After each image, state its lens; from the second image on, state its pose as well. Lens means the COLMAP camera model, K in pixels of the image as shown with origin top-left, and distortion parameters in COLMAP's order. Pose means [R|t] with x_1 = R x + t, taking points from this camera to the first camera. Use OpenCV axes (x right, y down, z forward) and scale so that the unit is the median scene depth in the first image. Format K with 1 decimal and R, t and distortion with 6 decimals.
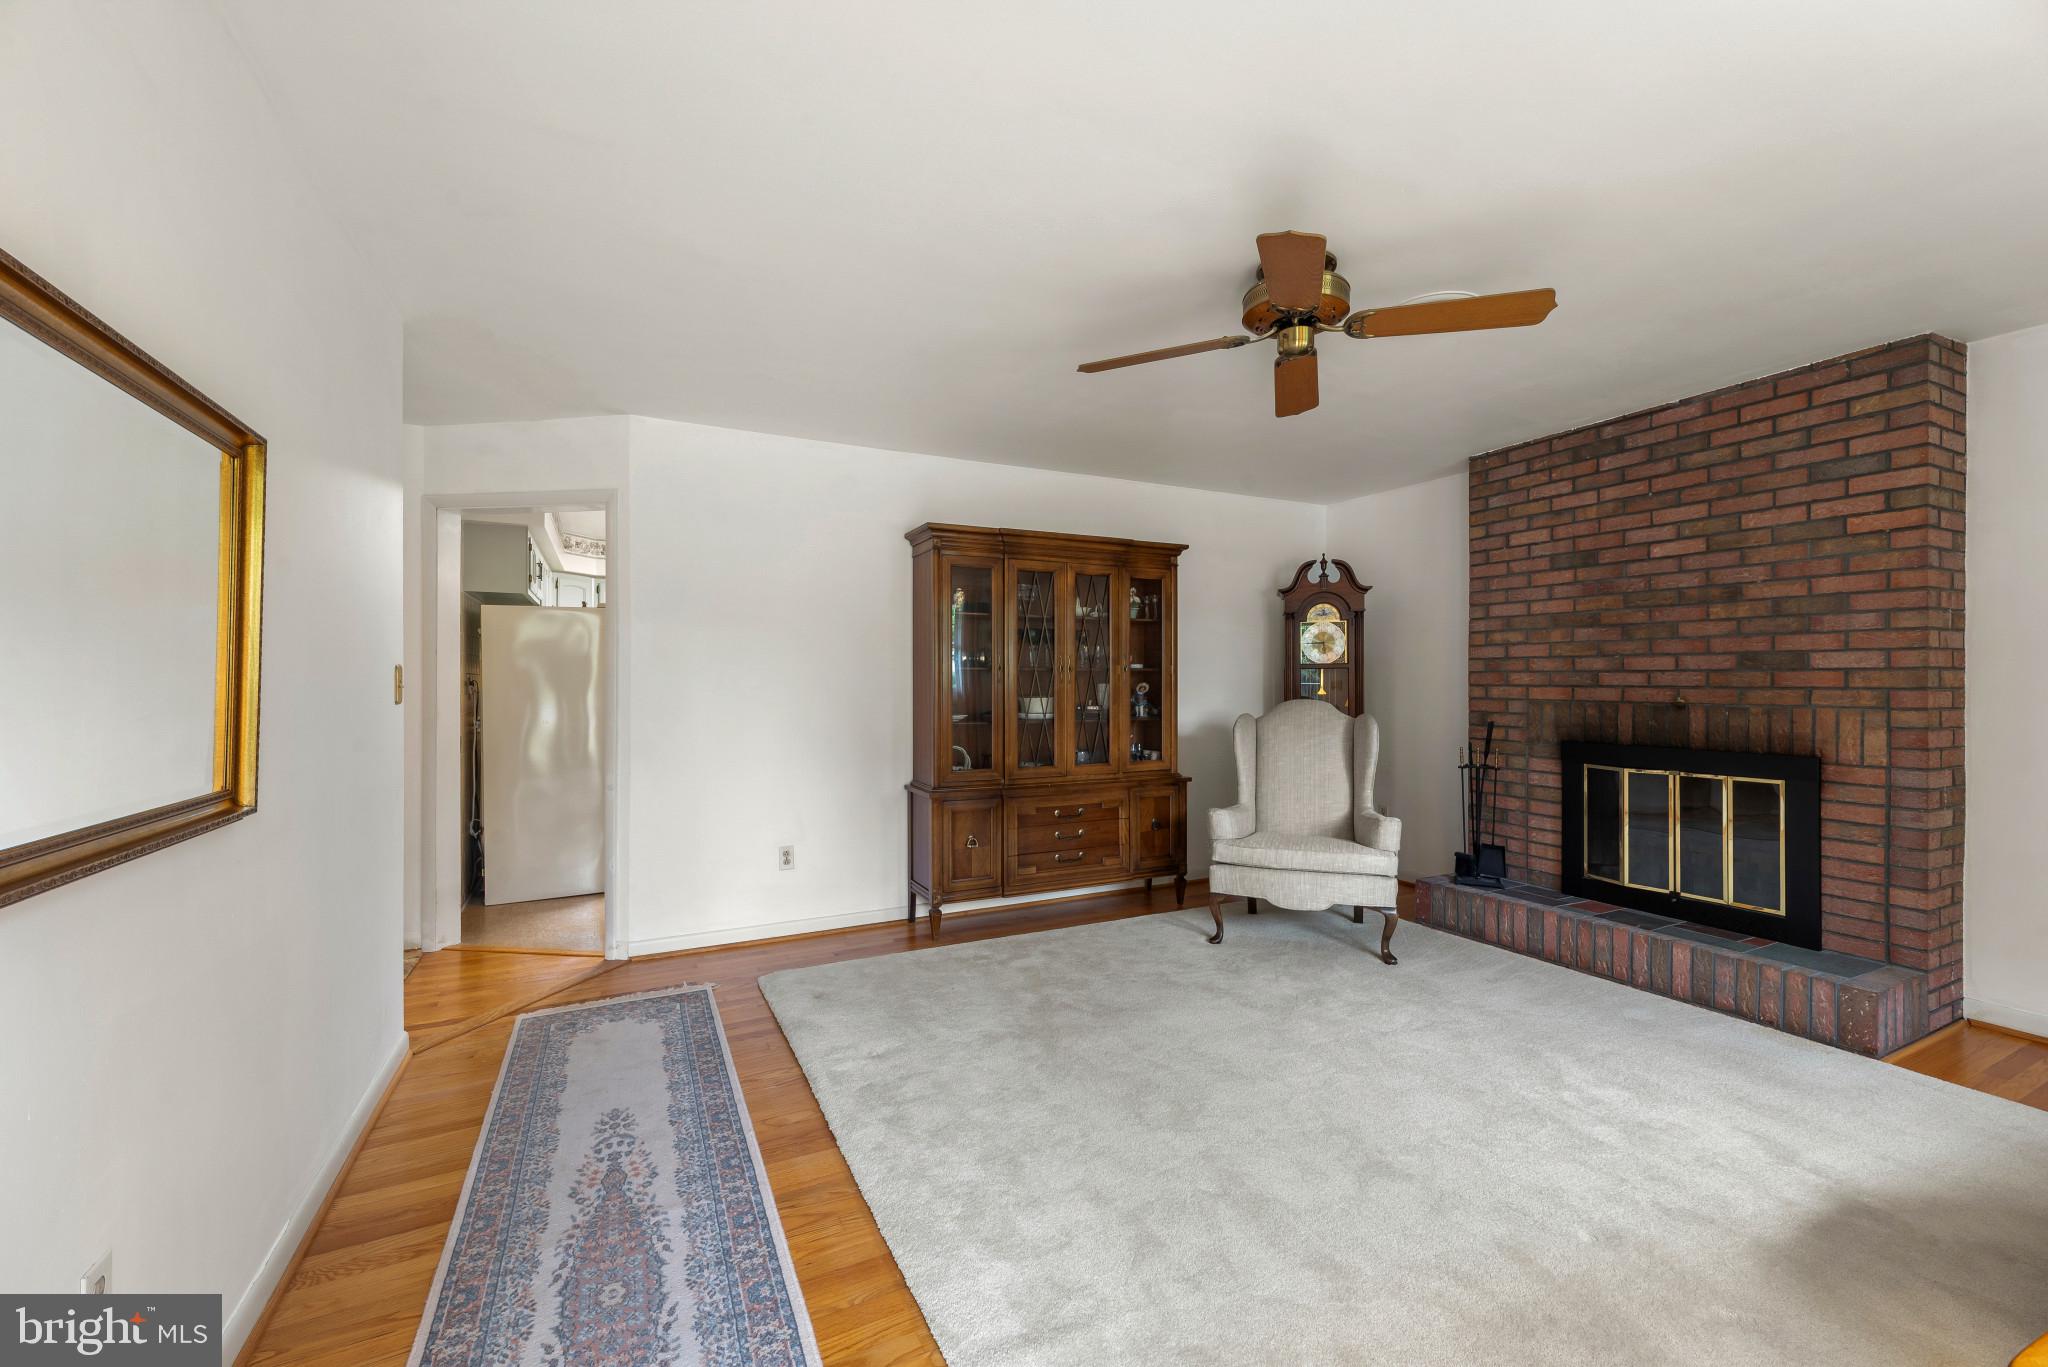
lens RADIAL K [[828.0, 0, 1022.8], [0, 828.0, 686.5], [0, 0, 1]] dist [0.000811, 0.000035]
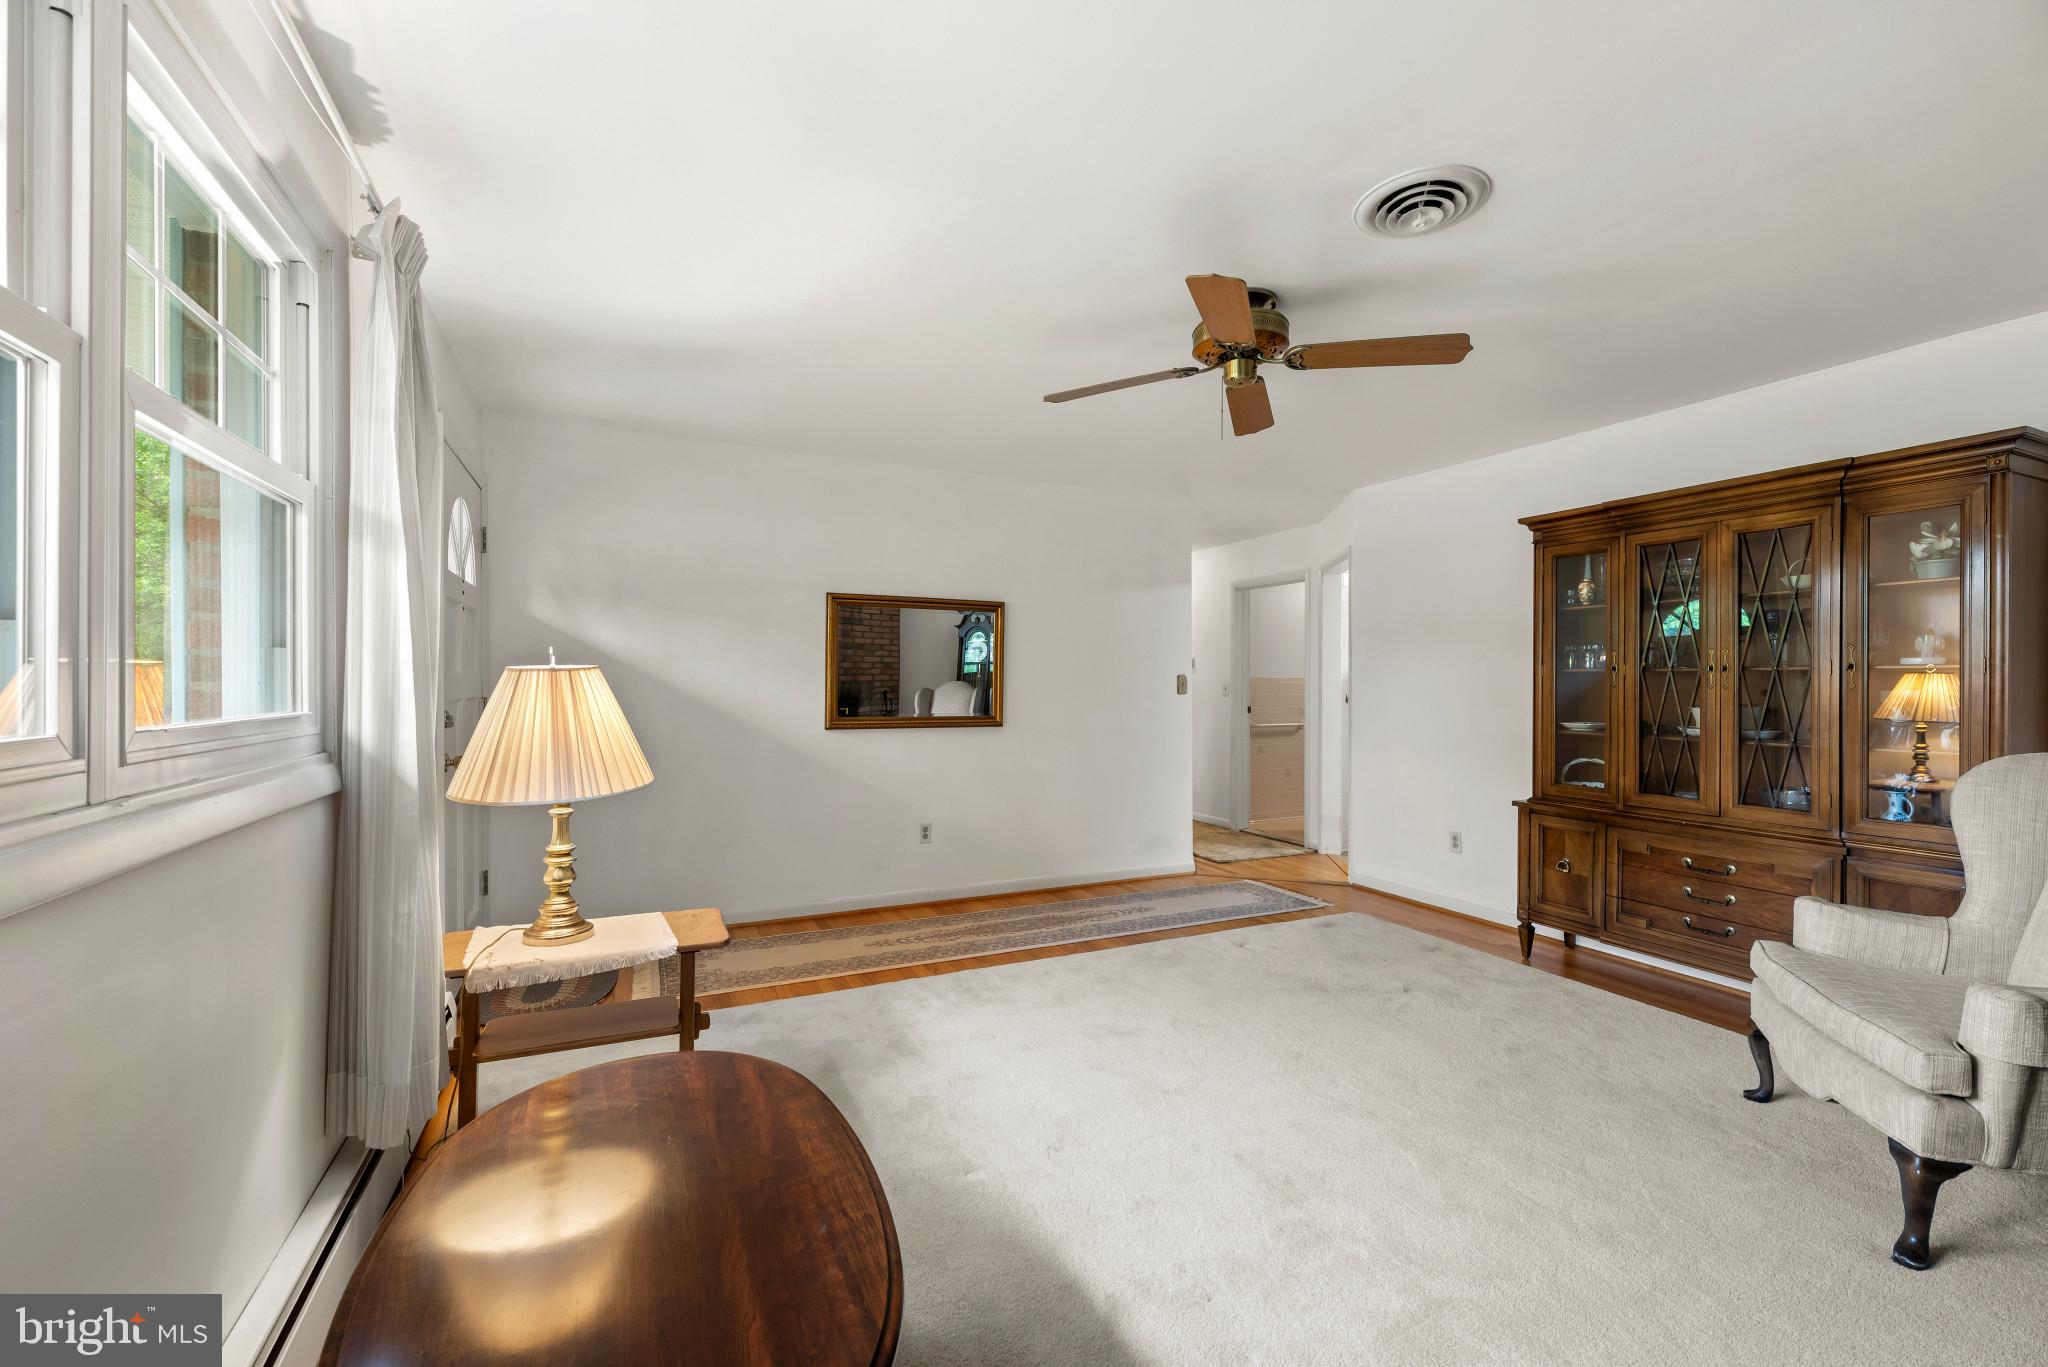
lens RADIAL K [[828.0, 0, 1022.8], [0, 828.0, 686.5], [0, 0, 1]] dist [0.000811, 0.000035]
pose [[-0.010541, 0.006664, -0.999922, 0.896745], [-0.011138, 0.999915, 0.006781, -0.004276], [0.999882, 0.011208, -0.010466, 0.456715]]
